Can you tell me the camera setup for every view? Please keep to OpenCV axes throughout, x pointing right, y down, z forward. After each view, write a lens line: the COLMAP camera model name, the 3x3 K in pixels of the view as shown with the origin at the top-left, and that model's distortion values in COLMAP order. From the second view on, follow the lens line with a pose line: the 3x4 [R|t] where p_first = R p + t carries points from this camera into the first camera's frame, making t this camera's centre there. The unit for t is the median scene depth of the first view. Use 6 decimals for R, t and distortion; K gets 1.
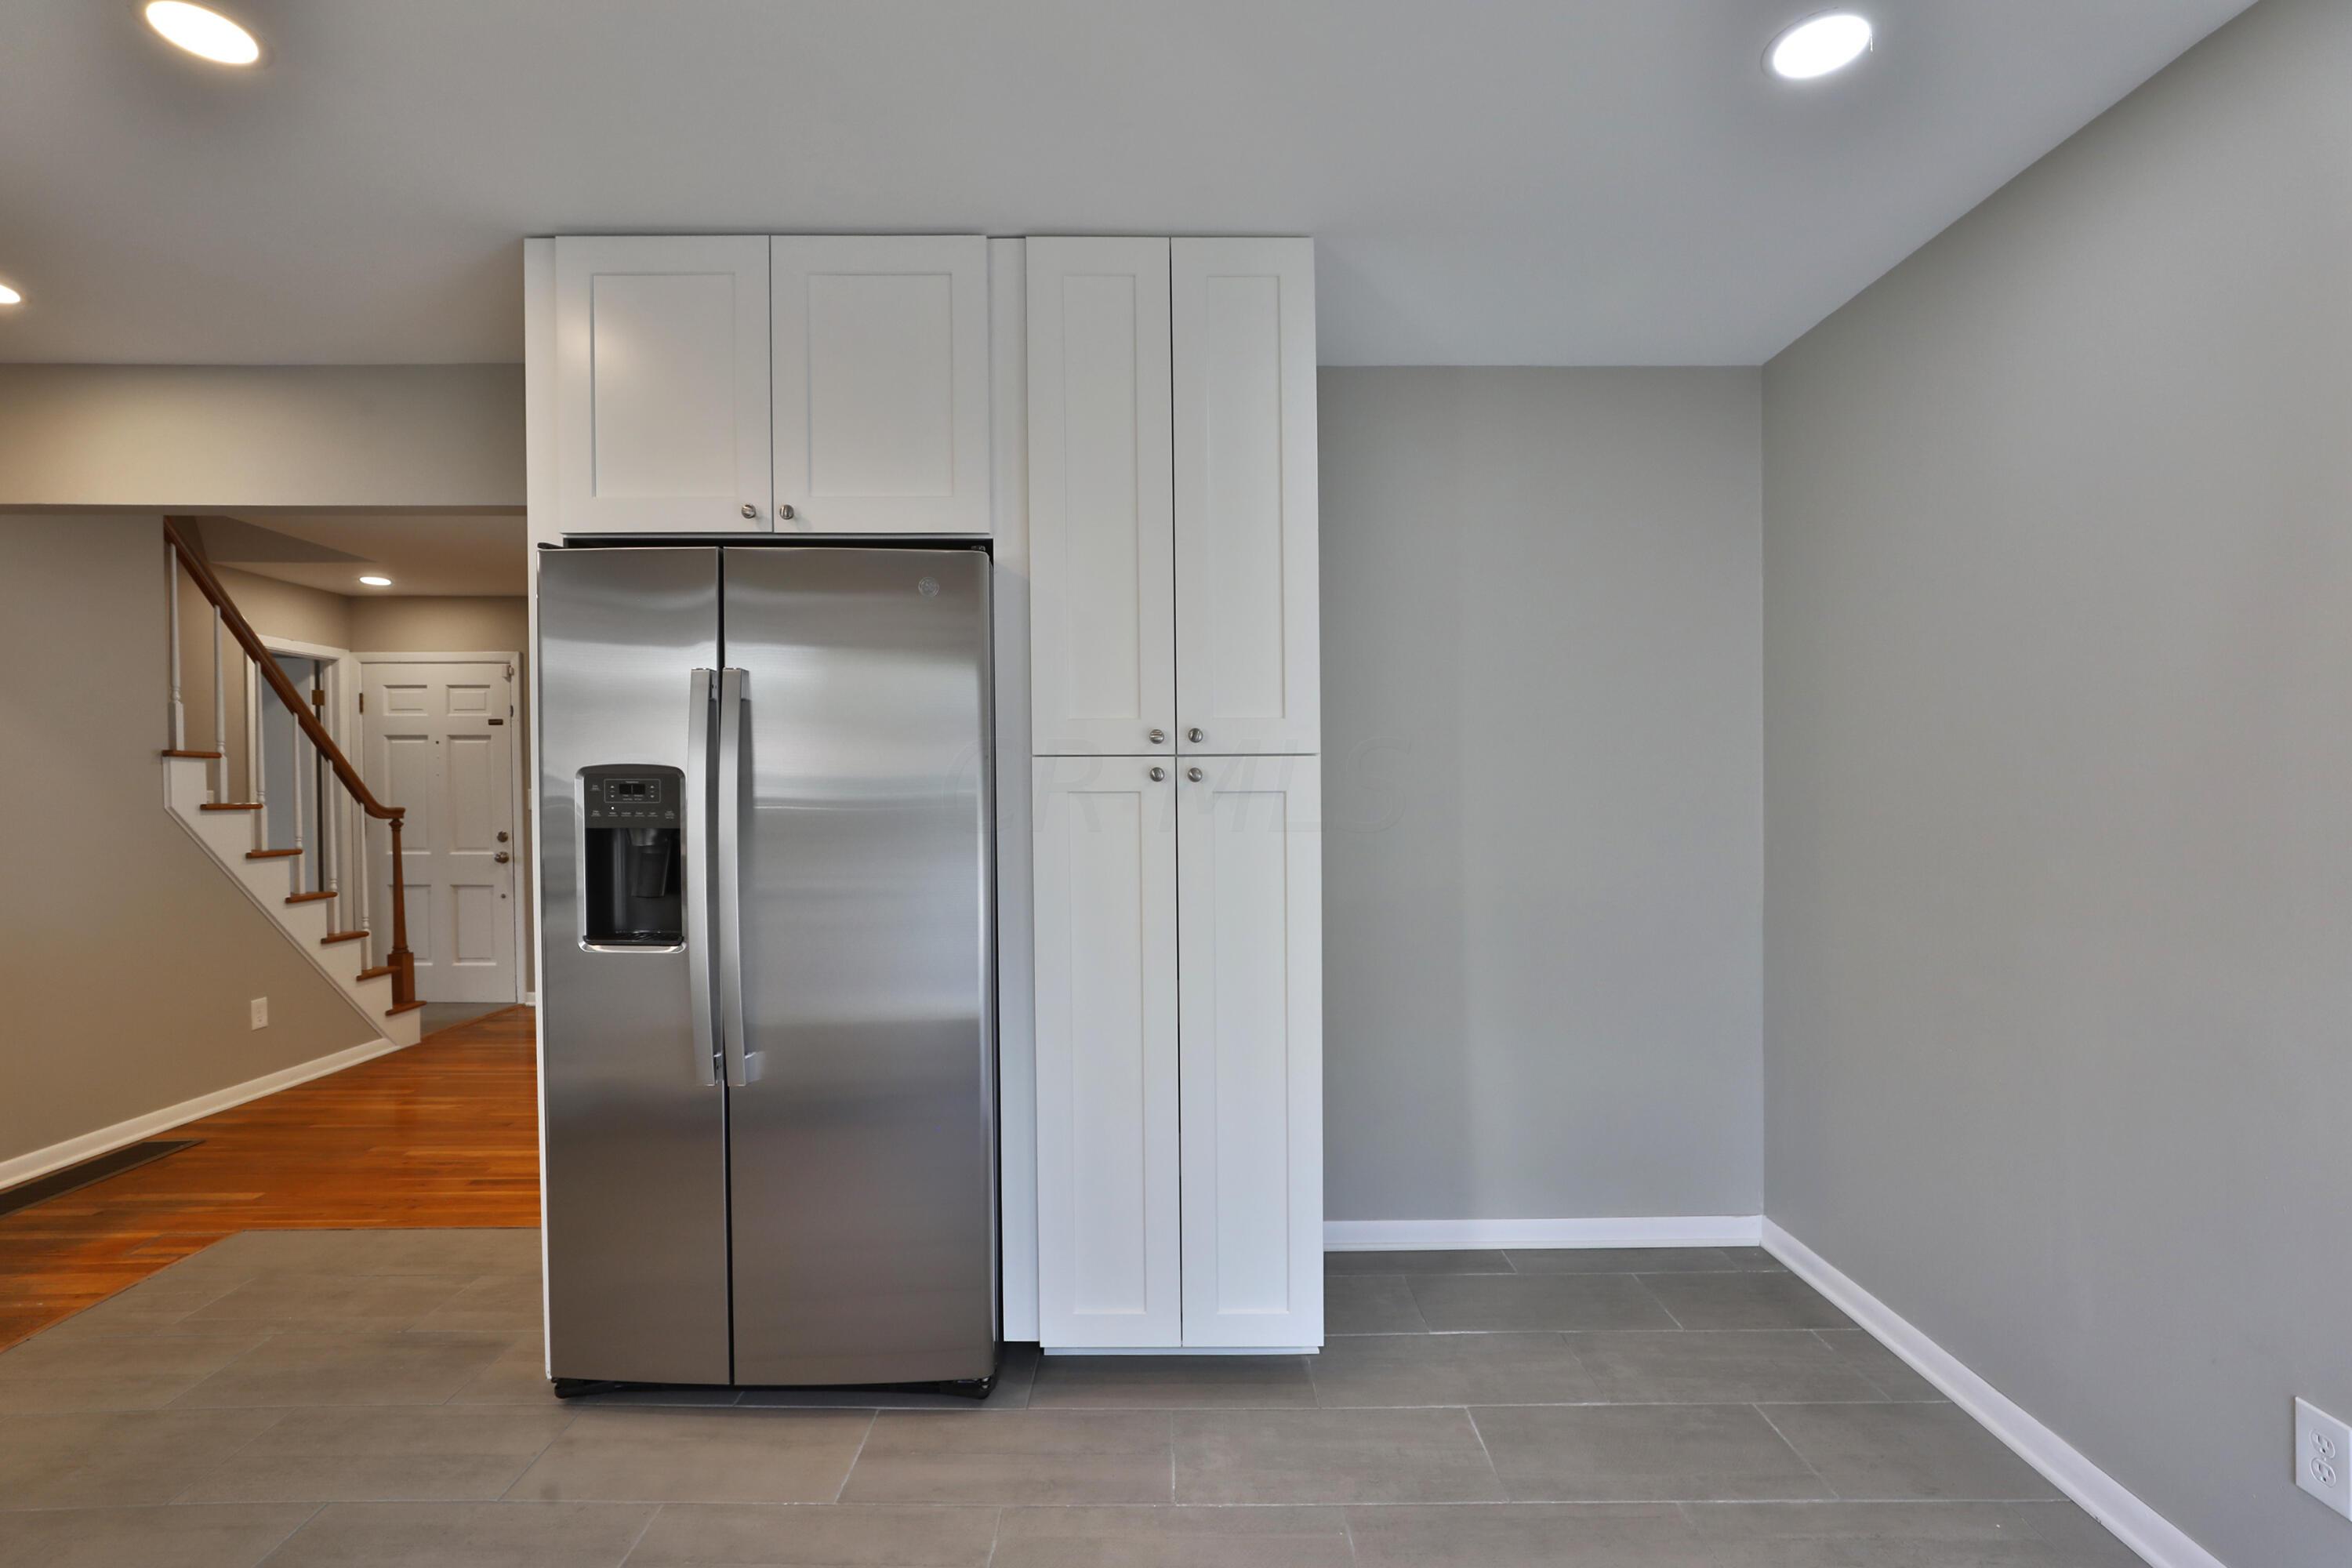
lens RADIAL K [[1067.7, 0, 1156.7], [0, 1067.7, 796.8], [0, 0, 1]] dist [-0.024221, 0.000429]
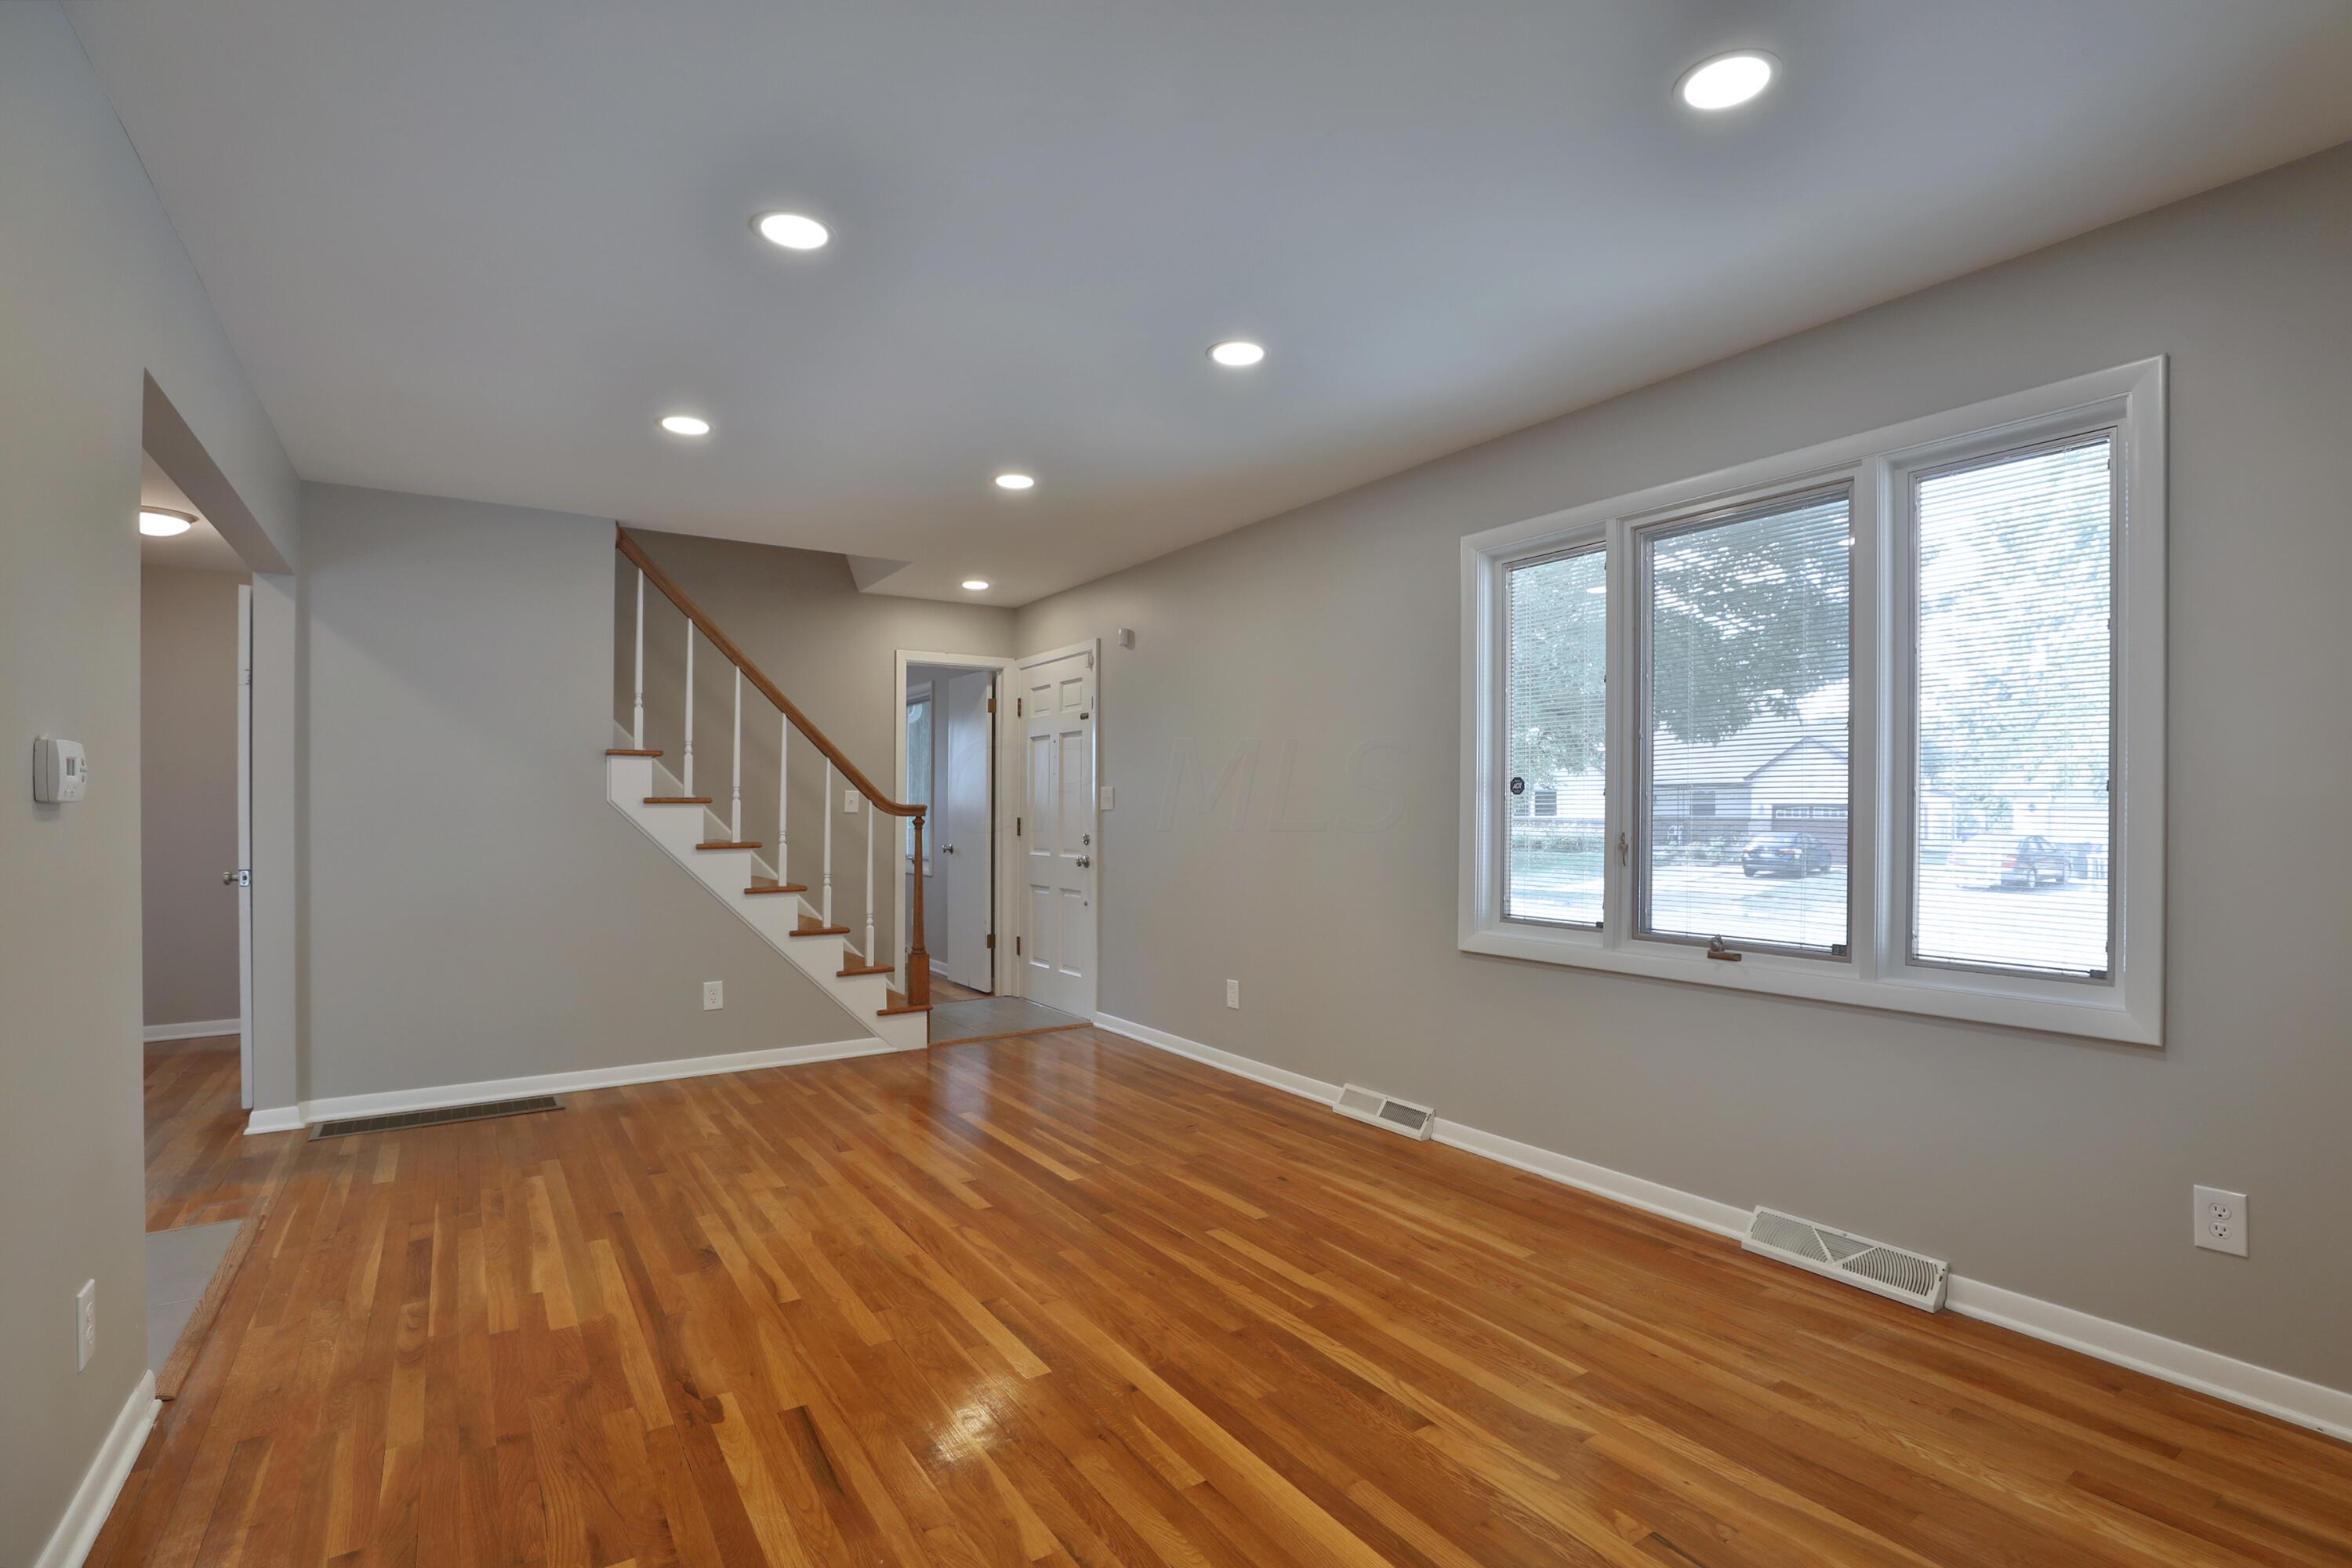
lens RADIAL K [[1067.7, 0, 1217.7], [0, 1067.7, 789.2], [0, 0, 1]] dist [-0.024221, 0.000429]
pose [[0.560305, -0.013340, -0.828179, 0.229553], [-0.003099, 0.999830, -0.018202, 0.010913], [0.828280, 0.012765, 0.560168, 0.581658]]
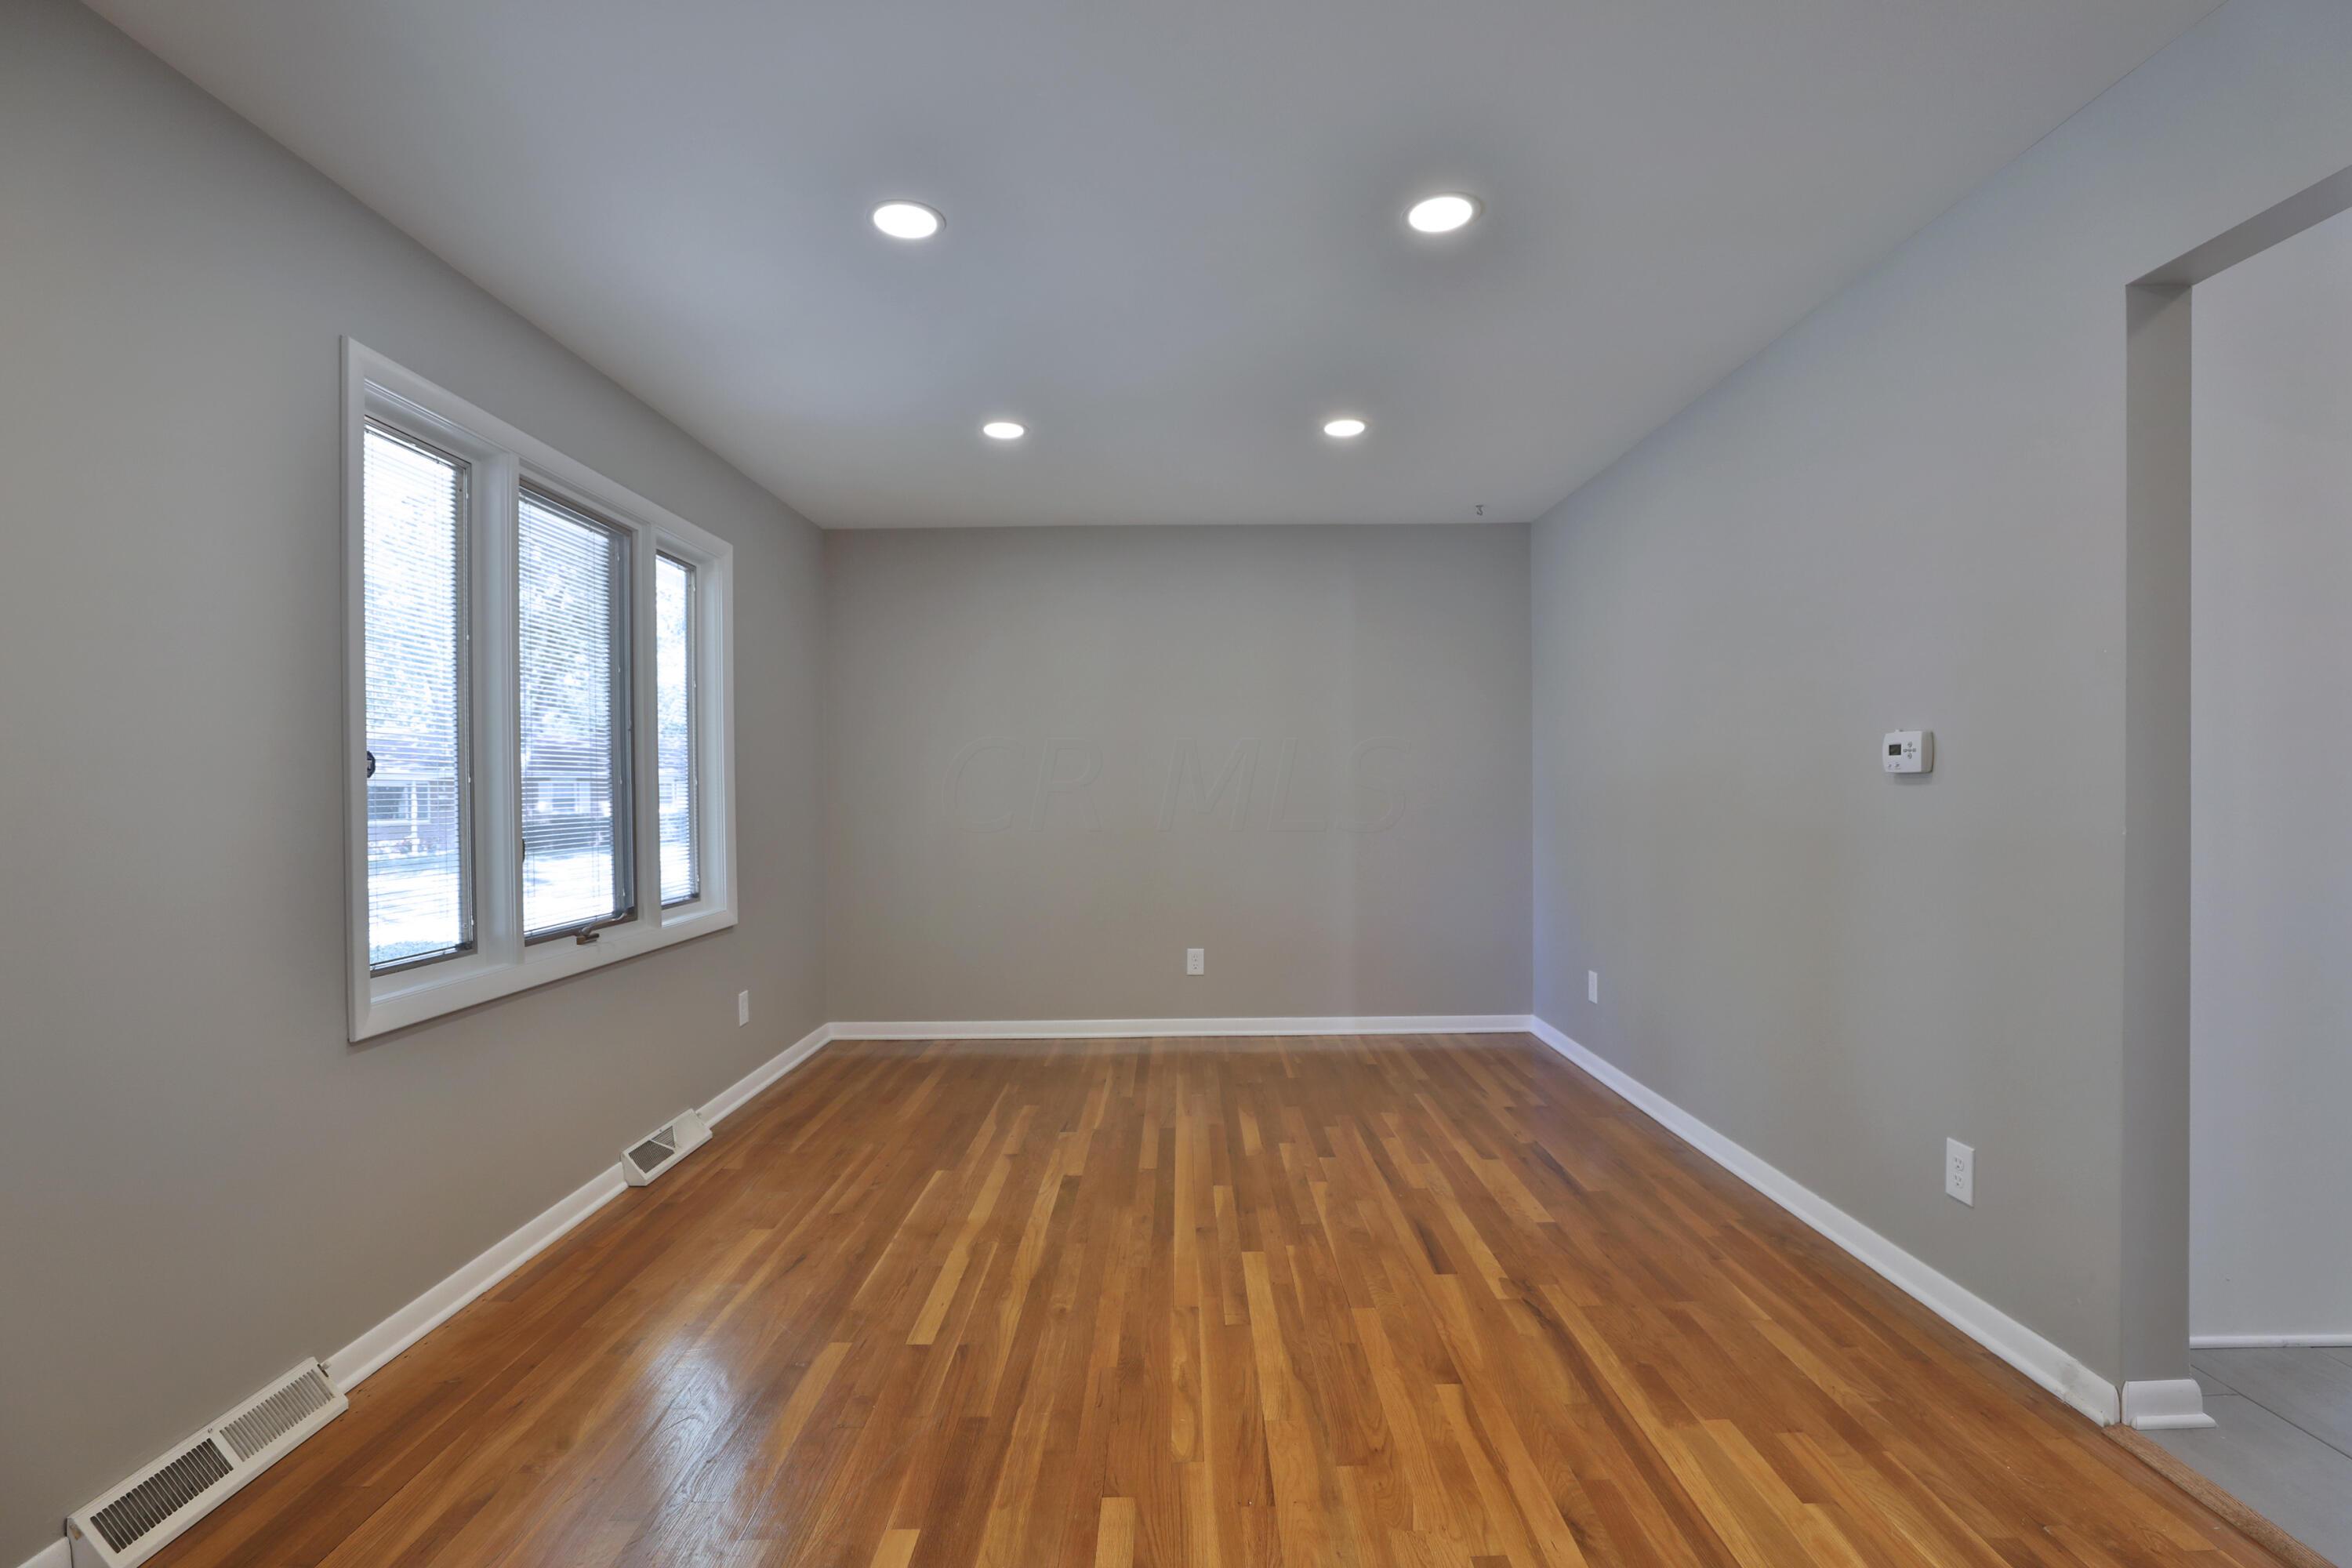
lens RADIAL K [[1067.7, 0, 1226.8], [0, 1067.7, 799.2], [0, 0, 1]] dist [-0.024221, 0.000429]
pose [[-0.010445, -0.008586, 0.999909, -0.541659], [0.014972, 0.999850, 0.008742, 0.012053], [-0.999833, 0.015062, -0.010315, 0.748115]]
